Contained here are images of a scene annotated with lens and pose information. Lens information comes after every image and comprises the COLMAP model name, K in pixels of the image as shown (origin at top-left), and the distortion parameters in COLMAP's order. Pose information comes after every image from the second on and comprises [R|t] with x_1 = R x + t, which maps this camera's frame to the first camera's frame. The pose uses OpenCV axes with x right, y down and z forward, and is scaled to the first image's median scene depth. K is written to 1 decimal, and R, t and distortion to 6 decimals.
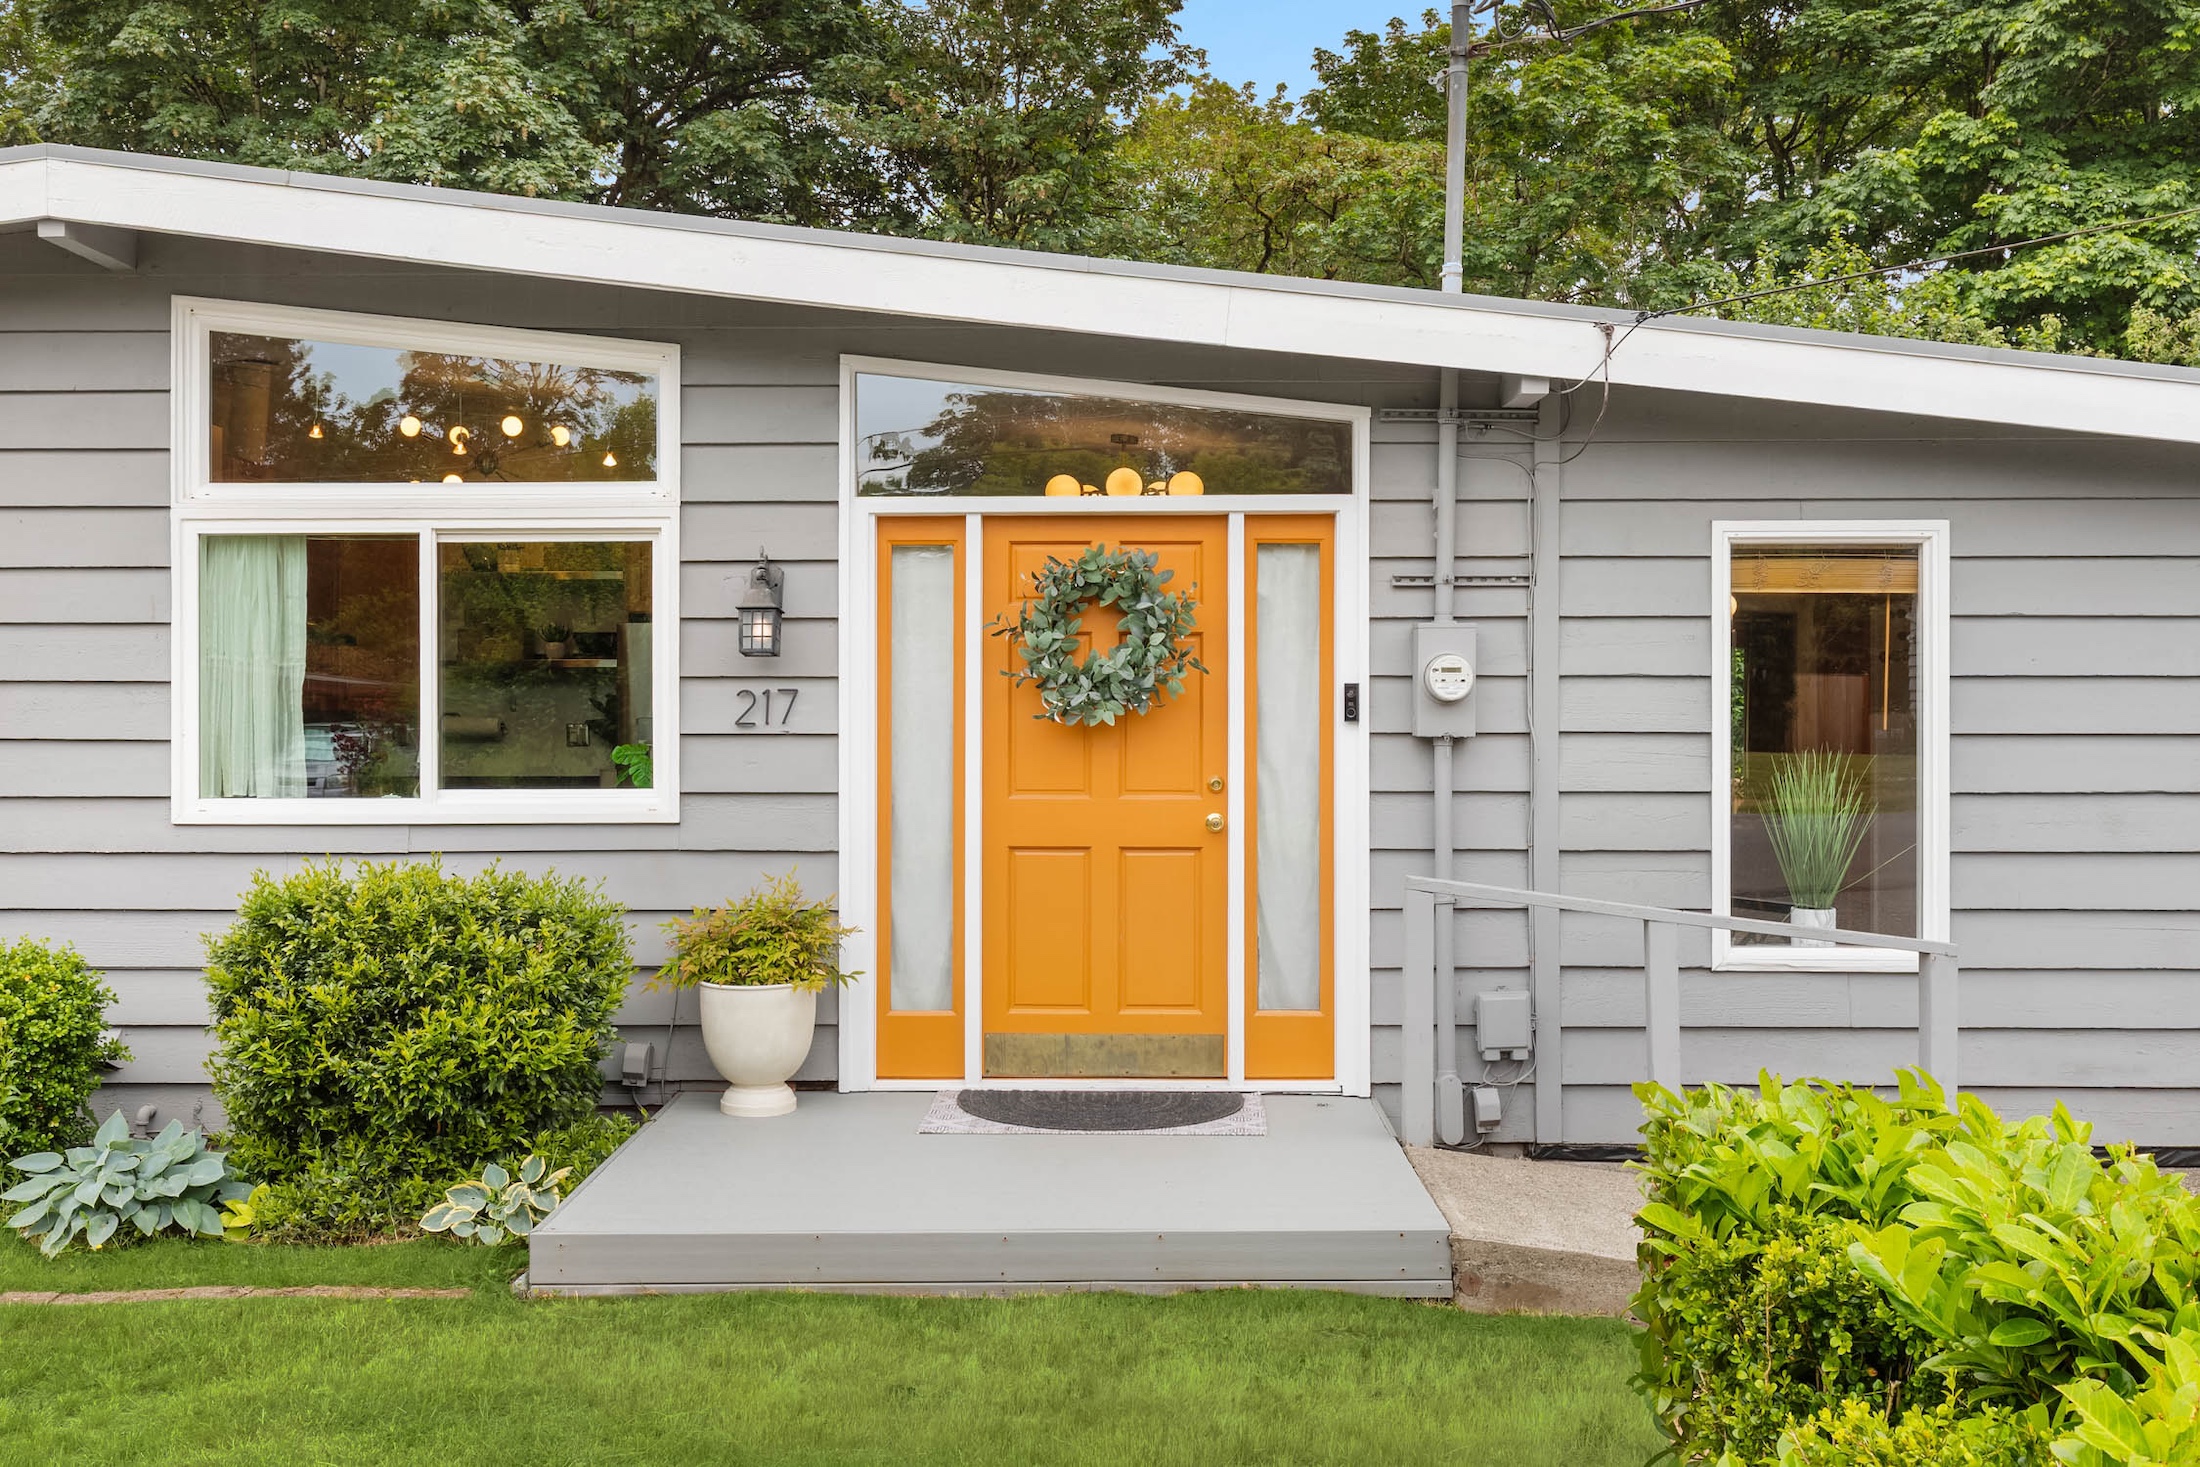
lens RADIAL K [[2226.2, 0, 1099.0], [0, 2226.2, 729.8], [0, 0, 1]] dist [-0.003071, 0.000000]
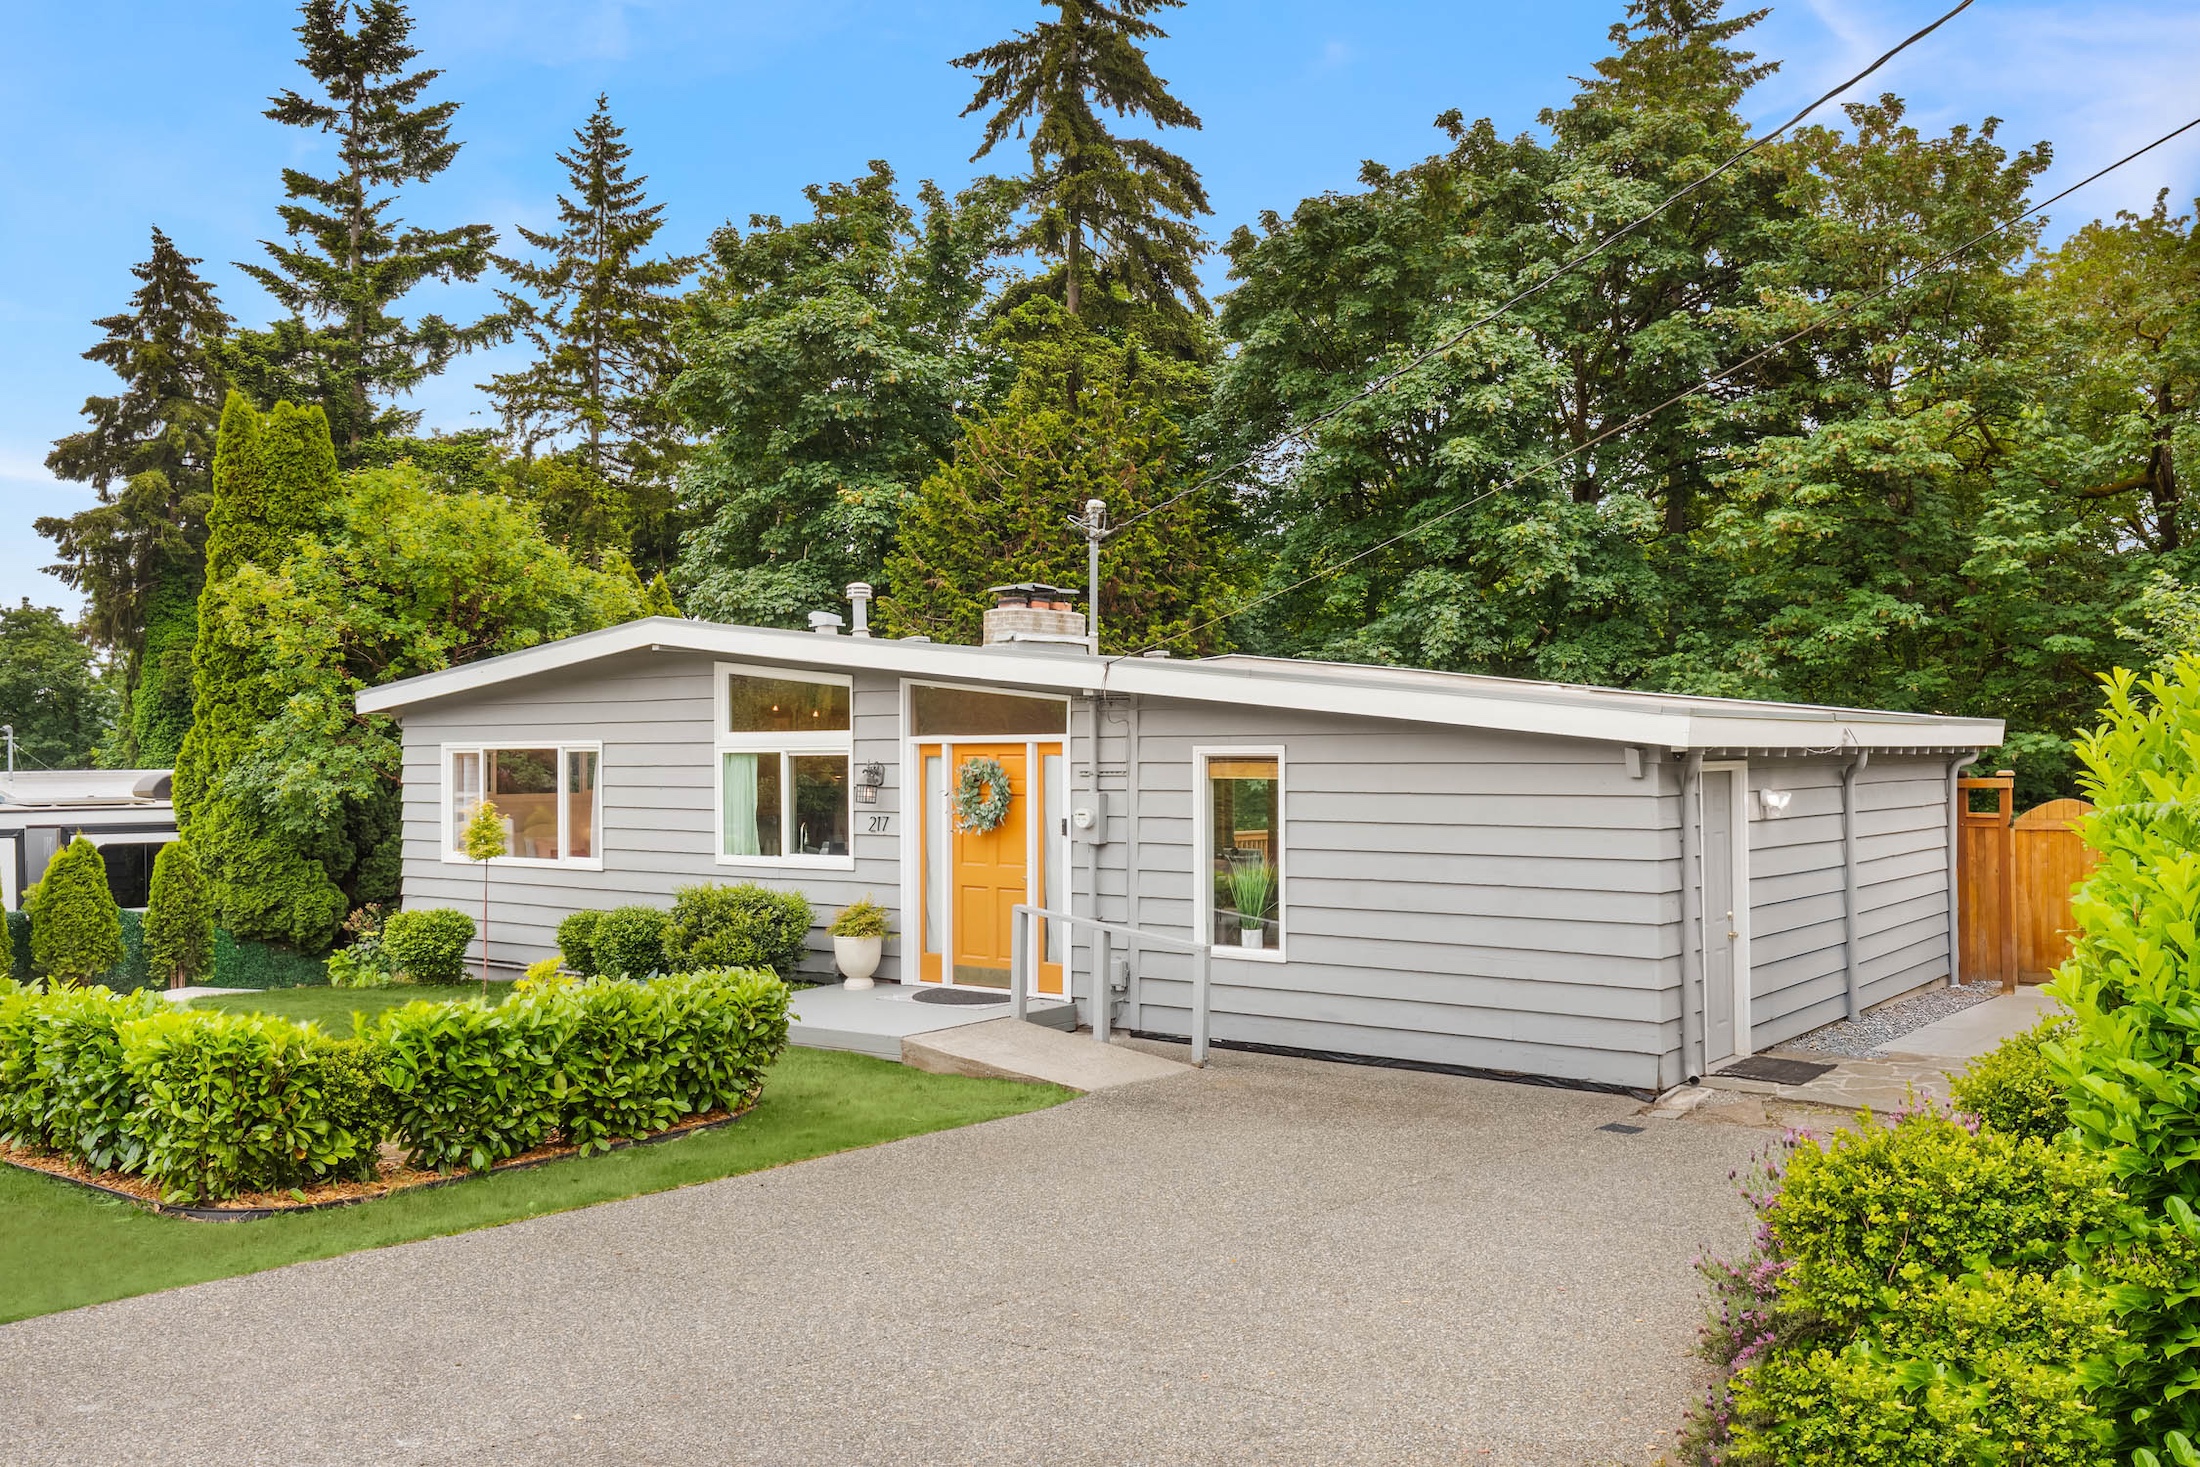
lens RADIAL K [[1818.4, 0, 1109.0], [0, 1818.4, 737.9], [0, 0, 1]] dist [-0.001230, -0.000074]
pose [[0.809195, -0.009153, -0.587469, 1.216205], [0.001202, 0.999902, -0.013923, -0.075680], [0.587539, 0.010560, 0.809127, -0.458124]]
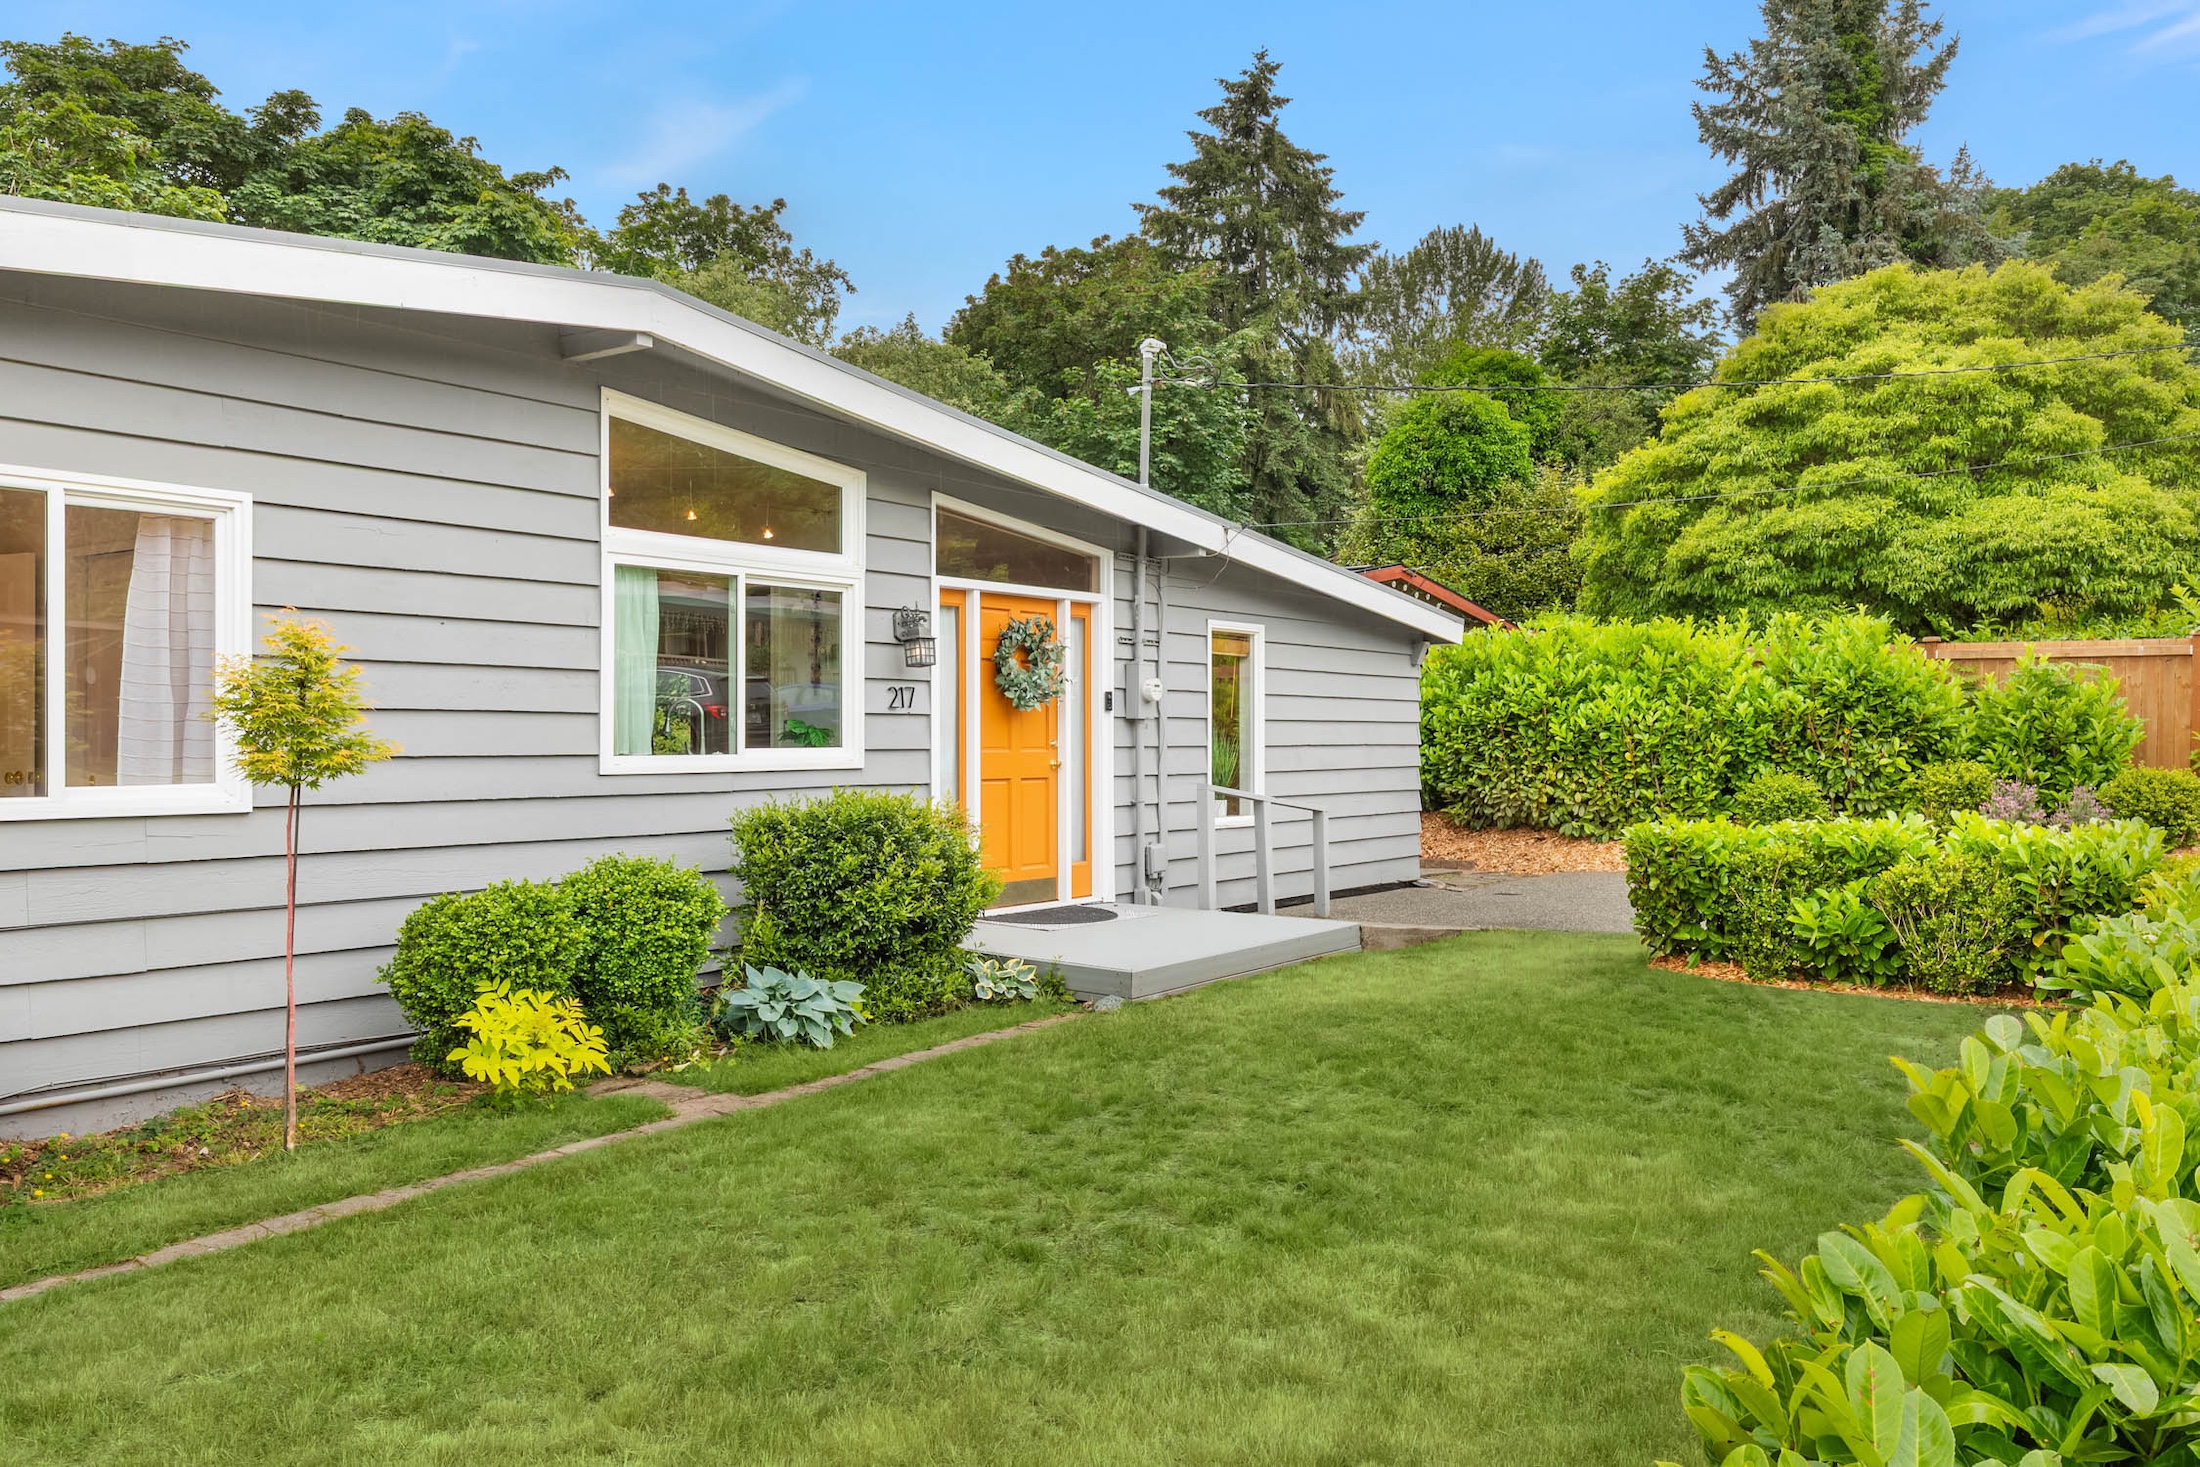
lens RADIAL K [[1638.4, 0, 1103.7], [0, 1638.4, 733.4], [0, 0, 1]] dist [-0.009605, -0.003241]
pose [[0.574482, 0.001680, 0.818516, -1.059688], [-0.003574, 0.999994, 0.000456, 0.015464], [-0.818510, -0.003188, 0.574484, 0.173703]]
